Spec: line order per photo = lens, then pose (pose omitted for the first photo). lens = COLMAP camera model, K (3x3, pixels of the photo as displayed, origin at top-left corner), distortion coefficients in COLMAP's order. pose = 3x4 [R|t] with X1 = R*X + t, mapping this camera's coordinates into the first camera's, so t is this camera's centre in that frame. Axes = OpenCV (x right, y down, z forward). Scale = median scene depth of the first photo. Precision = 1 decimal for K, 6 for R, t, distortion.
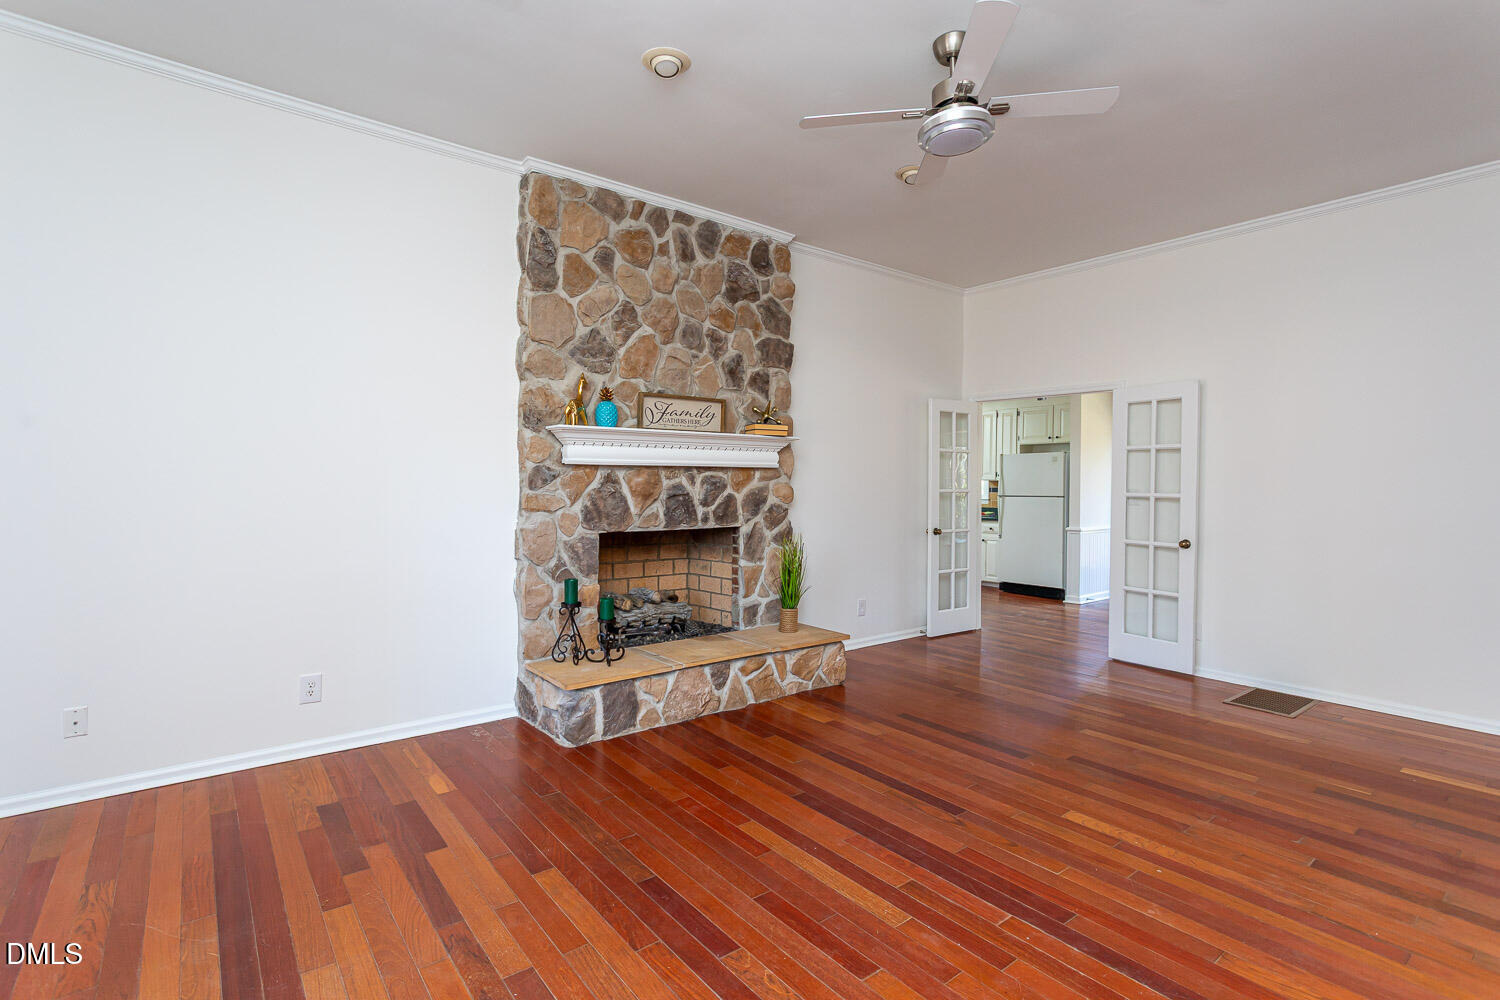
lens RADIAL K [[706.2, 0, 741.0], [0, 706.2, 493.7], [0, 0, 1]] dist [-0.007513, 0.001178]
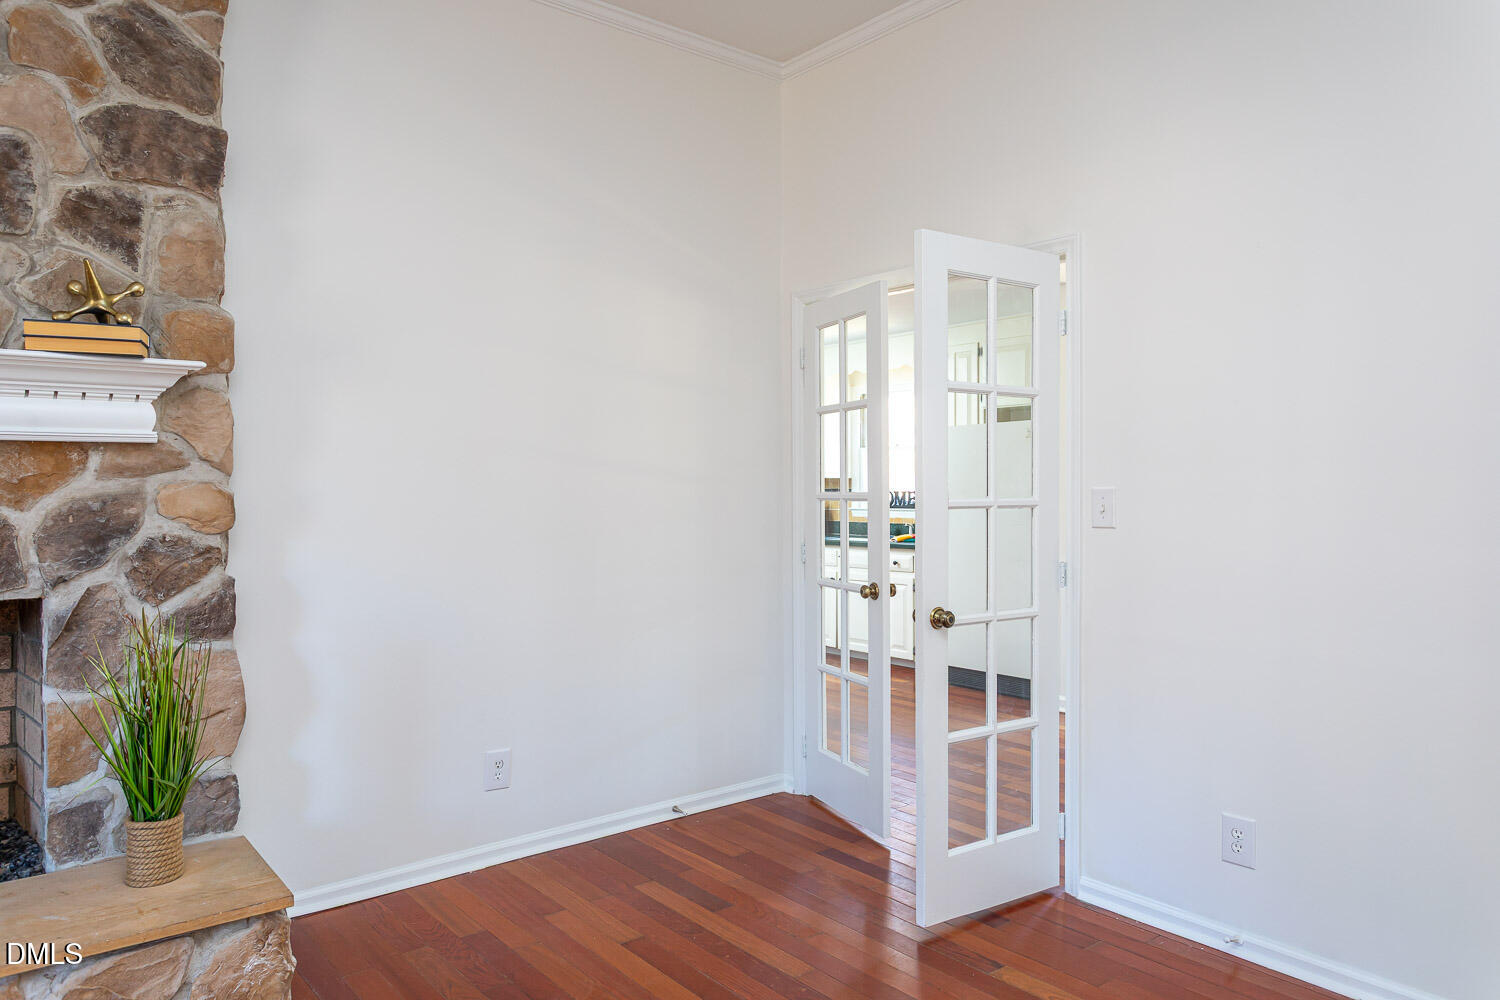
lens RADIAL K [[992.0, 0, 747.3], [0, 992.0, 491.2], [0, 0, 1]] dist [0.000497, 0.000348]
pose [[0.999425, -0.009498, 0.032549, 0.383727], [0.009707, 0.999933, -0.006269, -0.004131], [-0.032487, 0.006582, 0.999450, 0.486750]]
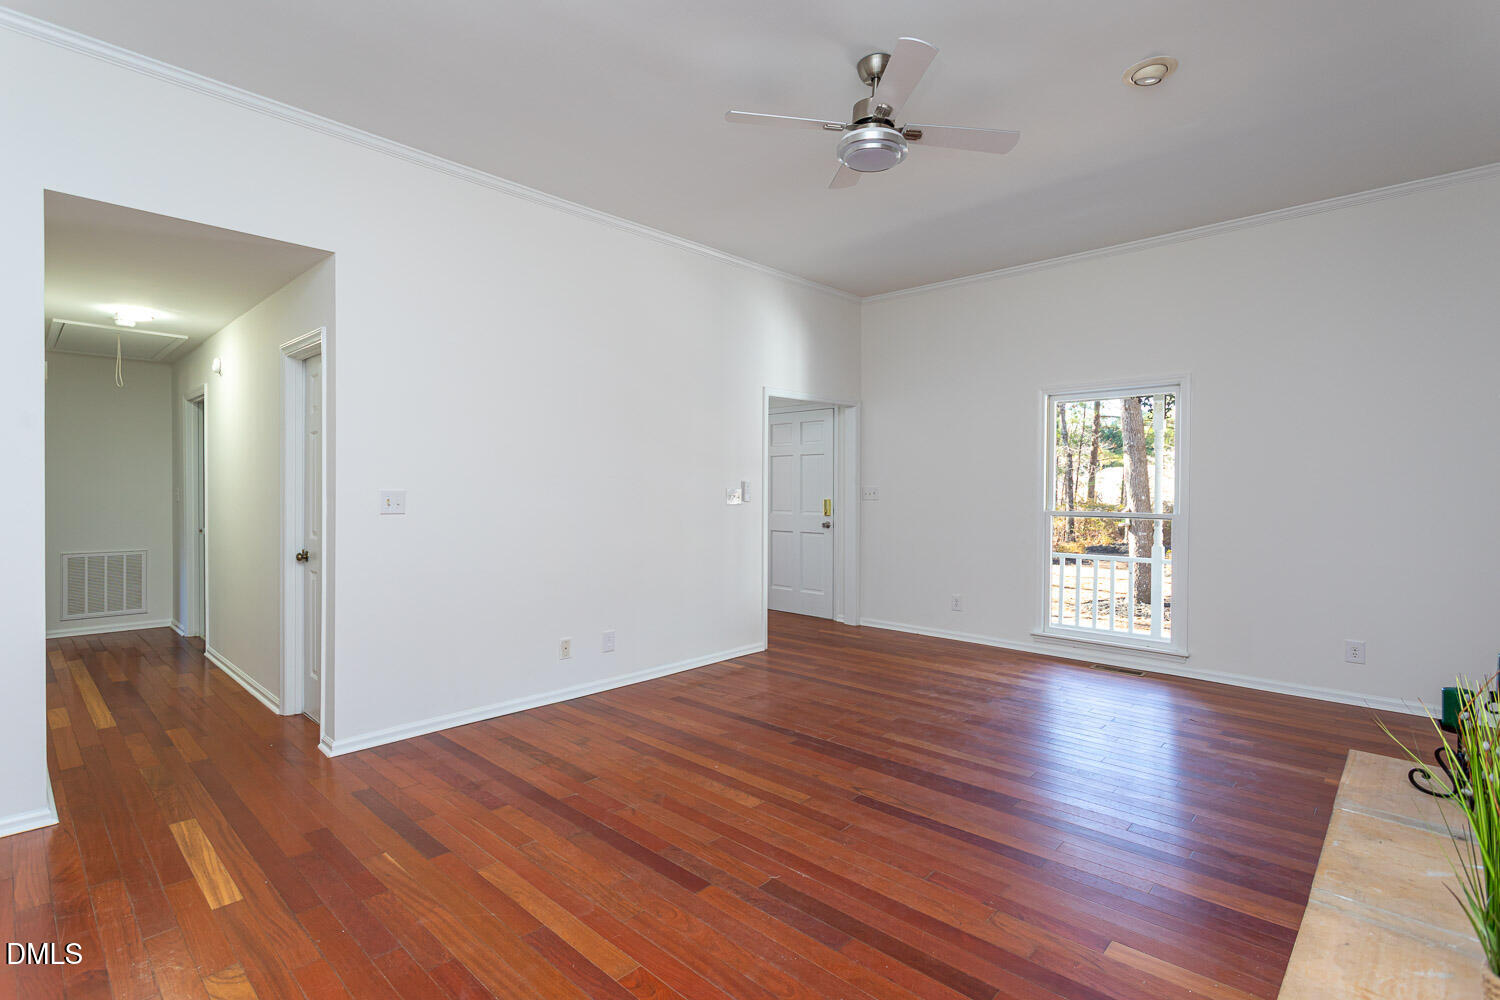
lens RADIAL K [[706.2, 0, 745.4], [0, 706.2, 499.2], [0, 0, 1]] dist [-0.007513, 0.001178]
pose [[-0.987464, -0.005821, -0.157738, 0.405561], [-0.010634, 0.999503, 0.029687, -0.015765], [0.157487, 0.030992, -0.987035, 1.256938]]
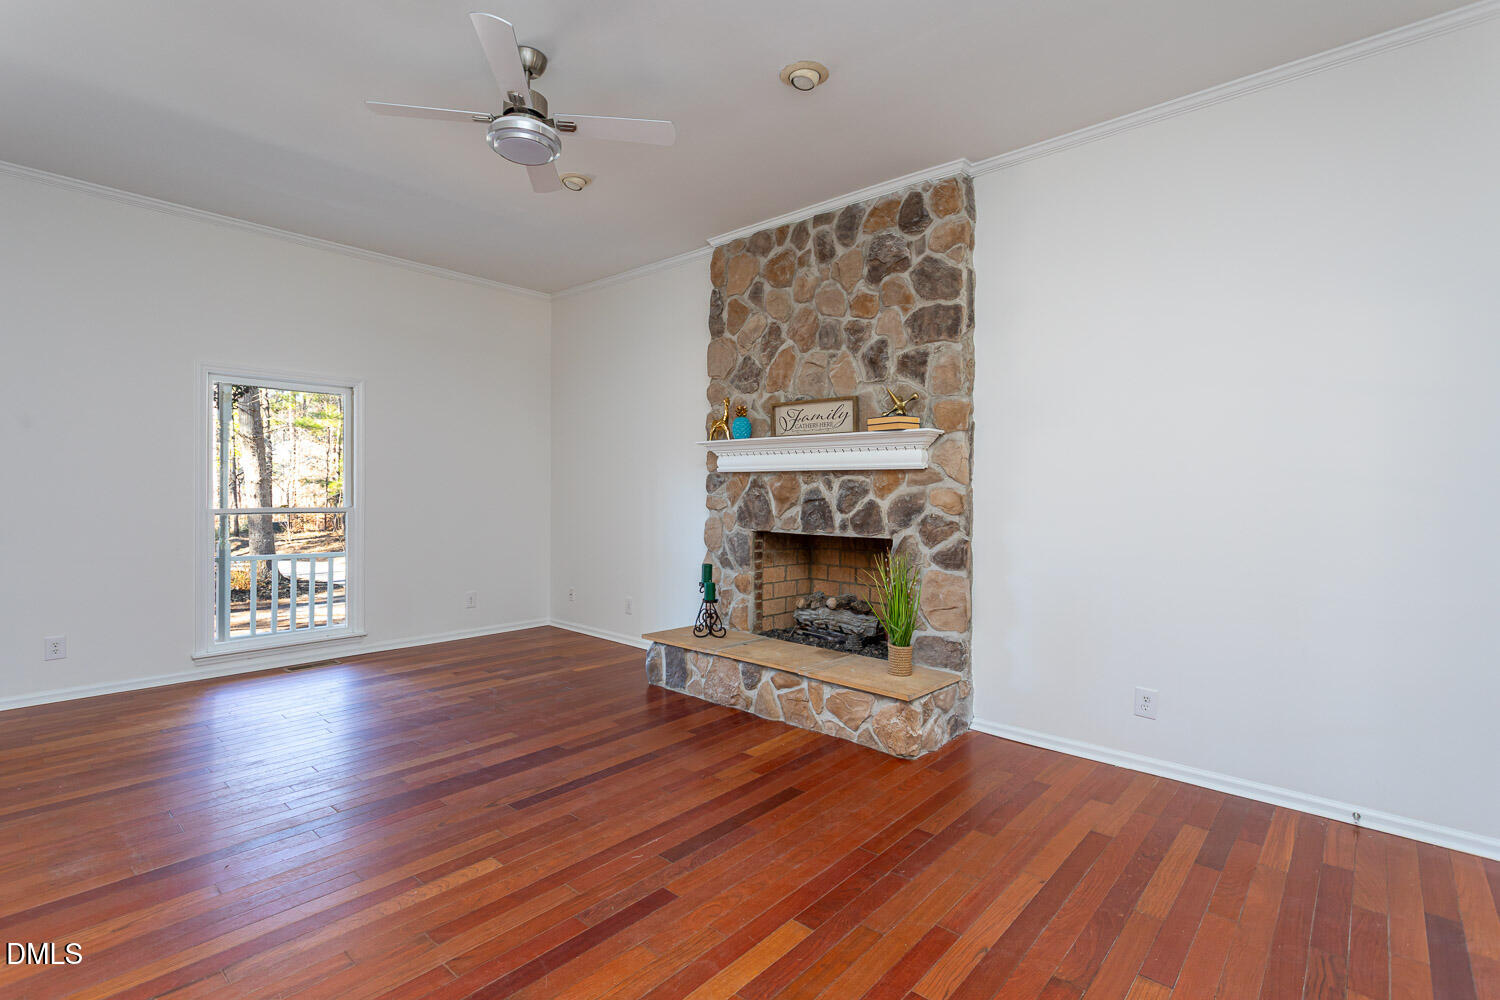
lens RADIAL K [[706.2, 0, 736.0], [0, 706.2, 494.3], [0, 0, 1]] dist [-0.007513, 0.001178]
pose [[0.178979, 0.003840, -0.983845, 0.857067], [-0.023007, 0.999735, -0.000283, -0.003075], [0.983584, 0.022686, 0.179020, 0.704446]]
